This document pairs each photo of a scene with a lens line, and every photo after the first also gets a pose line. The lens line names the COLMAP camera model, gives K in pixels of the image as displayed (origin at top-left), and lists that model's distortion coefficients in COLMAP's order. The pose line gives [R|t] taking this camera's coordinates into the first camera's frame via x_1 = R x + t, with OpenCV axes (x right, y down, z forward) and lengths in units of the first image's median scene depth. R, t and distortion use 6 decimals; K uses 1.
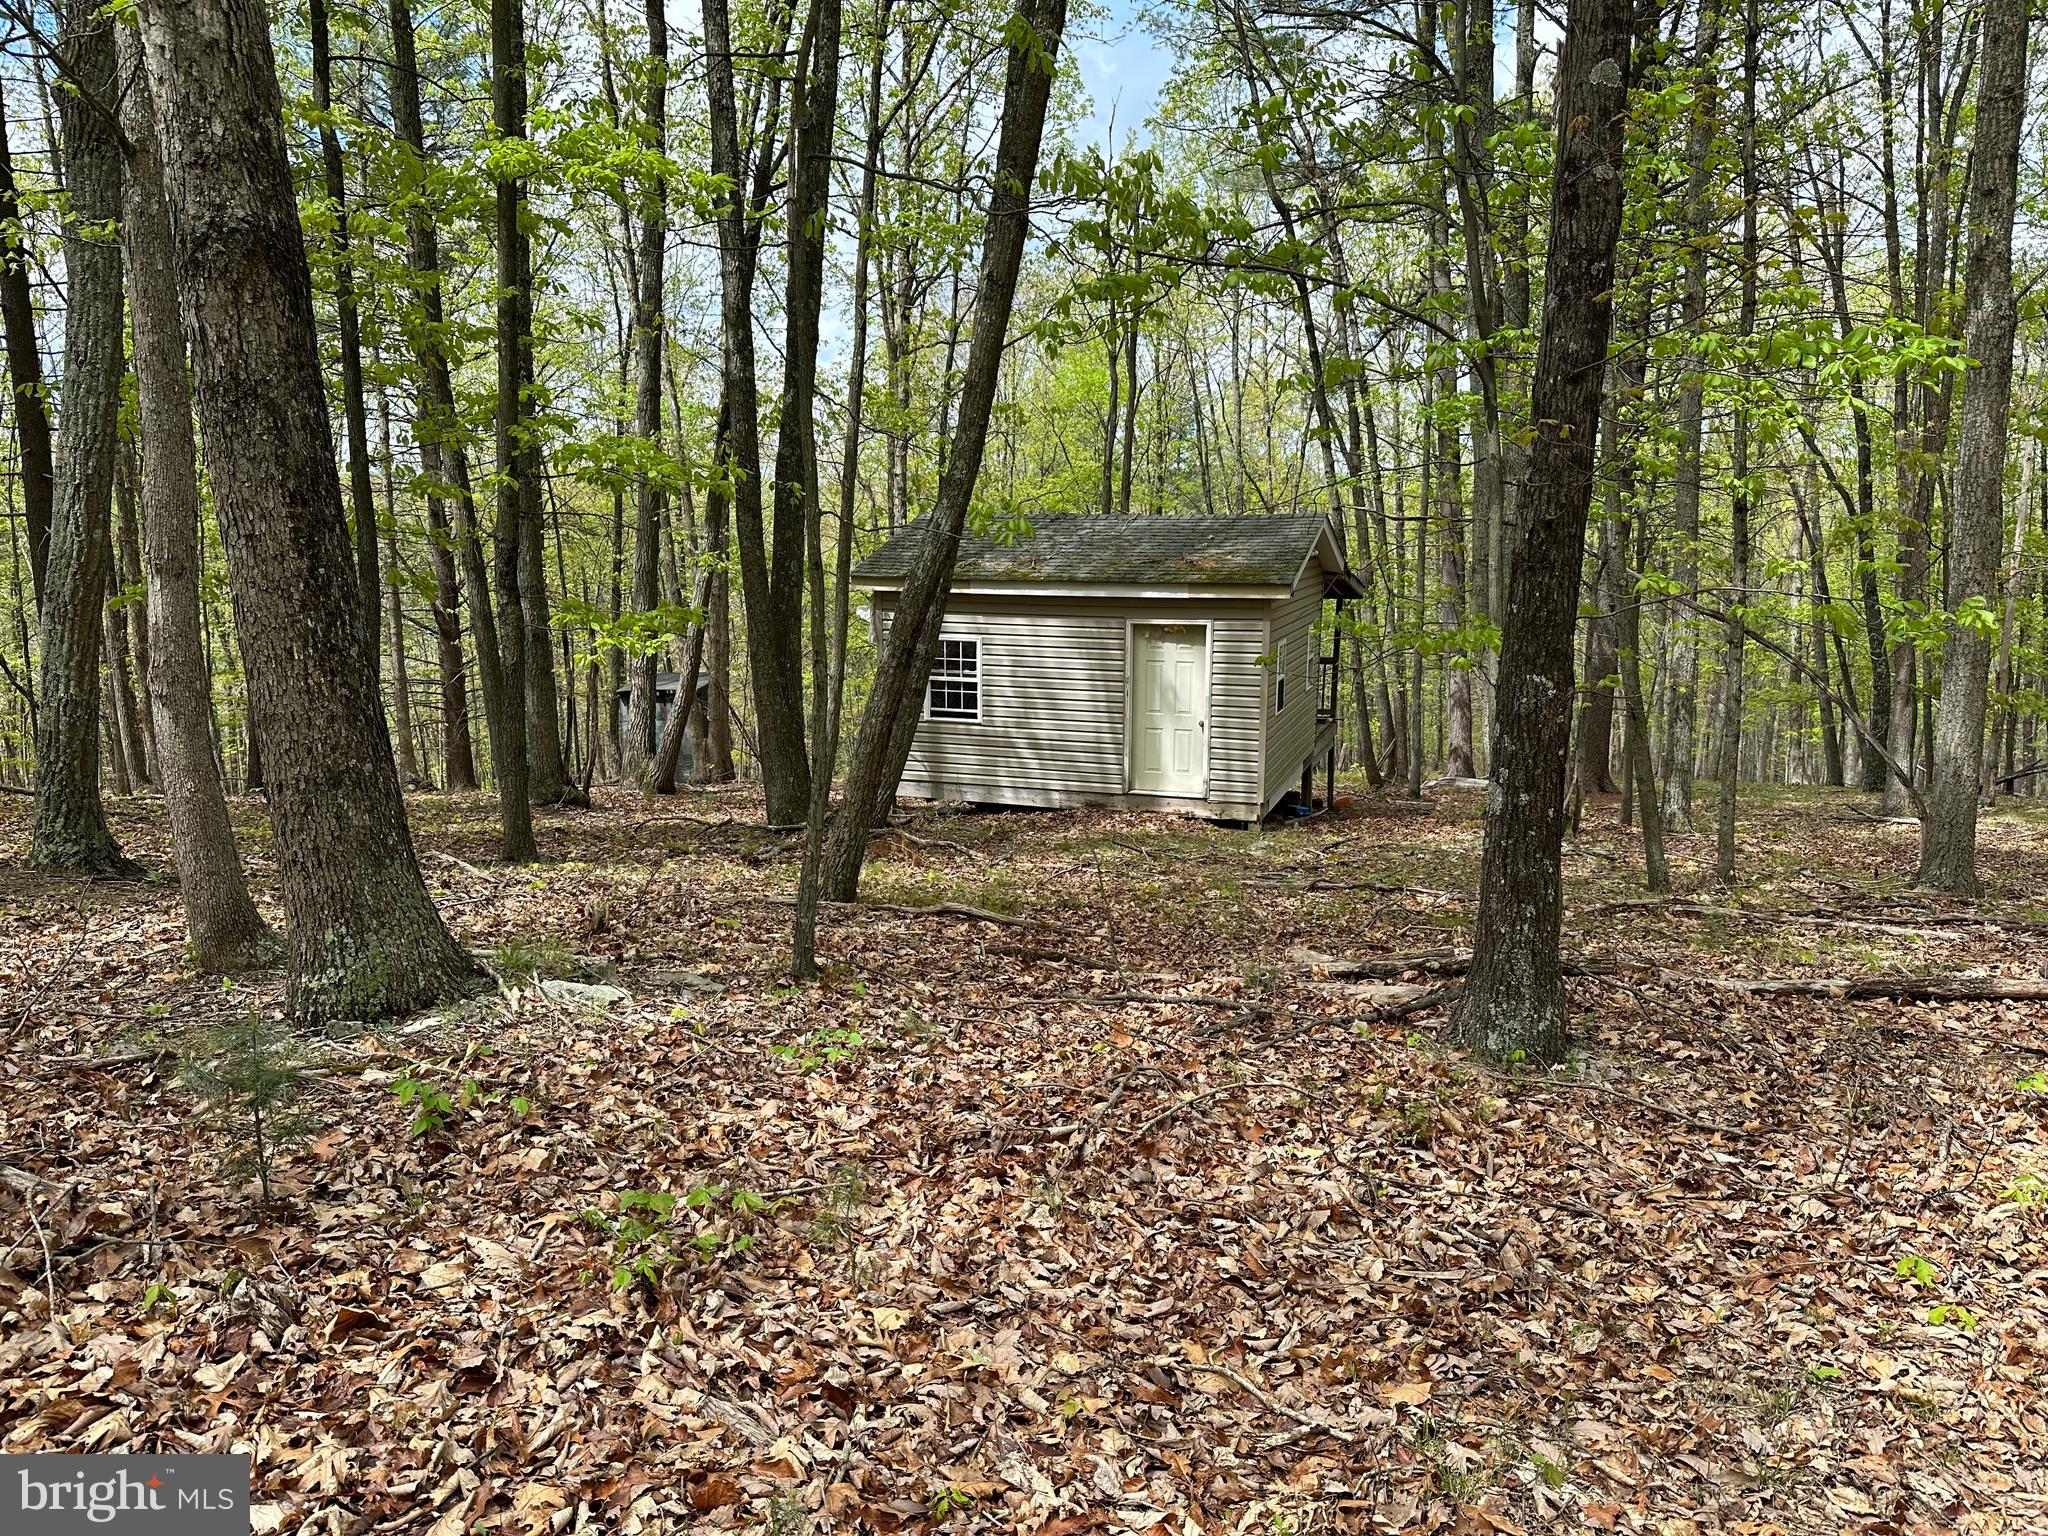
lens RADIAL K [[1419.9, 0, 1020.3], [0, 1419.9, 766.4], [0, 0, 1]] dist [0.099762, -0.001191]
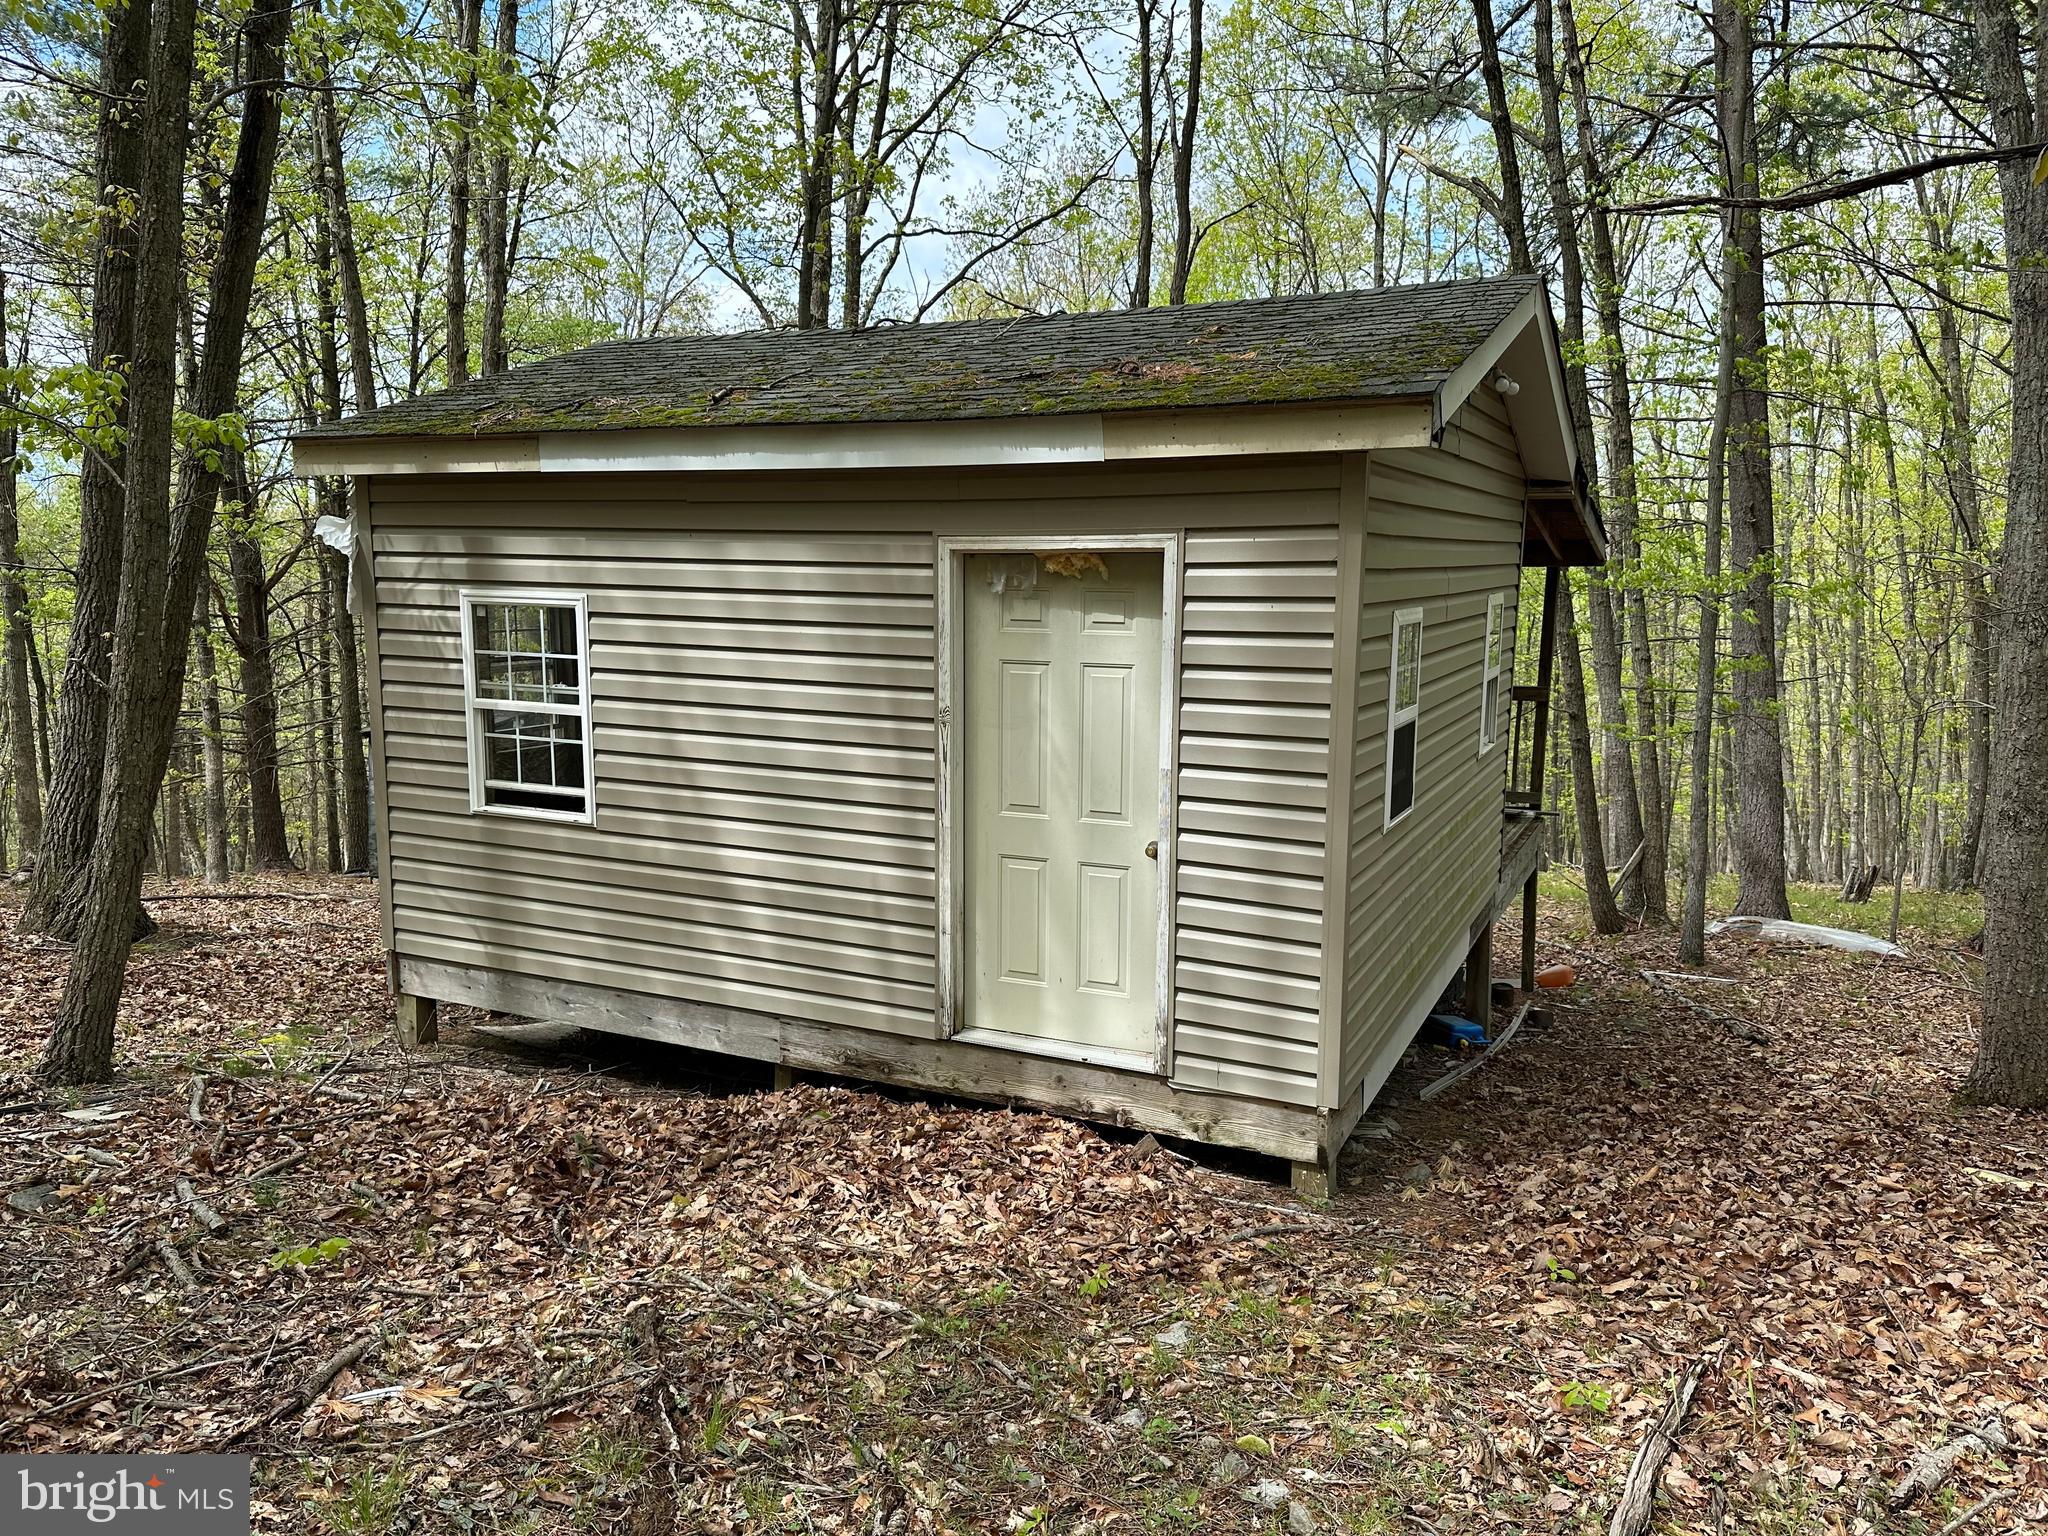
lens RADIAL K [[1419.9, 0, 1027.9], [0, 1419.9, 767.5], [0, 0, 1]] dist [0.099762, -0.001191]
pose [[0.994015, 0.022531, -0.106896, 0.128015], [-0.026052, 0.999159, -0.031654, -0.036995], [0.106093, 0.034250, 0.993766, 0.641059]]
